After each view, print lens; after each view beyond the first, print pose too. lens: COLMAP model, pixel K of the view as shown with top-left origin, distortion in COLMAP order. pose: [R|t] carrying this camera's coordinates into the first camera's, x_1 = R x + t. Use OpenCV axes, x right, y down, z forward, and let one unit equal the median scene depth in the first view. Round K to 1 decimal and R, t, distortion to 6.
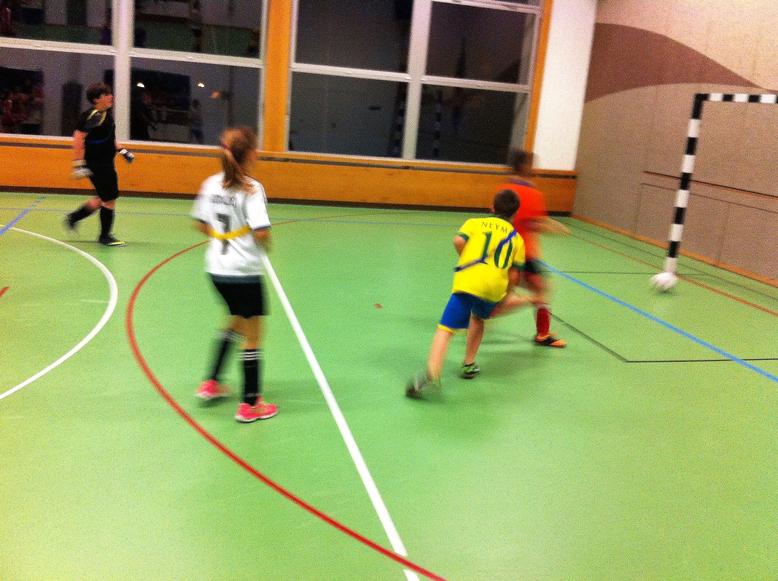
lens RADIAL K [[781.6, 0, 399.7], [0, 781.6, 293.2], [0, 0, 1]] dist [0.082644, -0.380102]
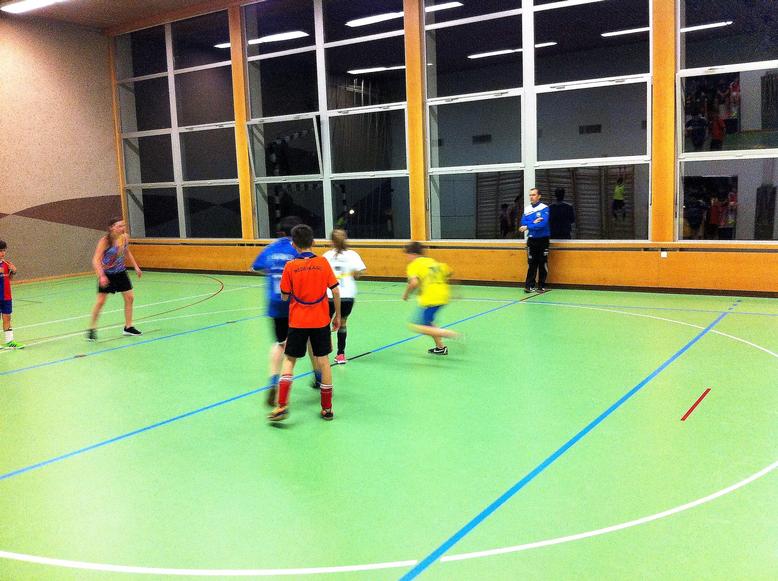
lens RADIAL K [[781.6, 0, 399.7], [0, 781.6, 293.2], [0, 0, 1]] dist [0.082644, -0.380102]
pose [[0.625112, -0.007173, -0.780502, 0.538594], [-0.097220, 0.991455, -0.086976, 0.007197], [0.774457, 0.130250, 0.619073, 0.158846]]
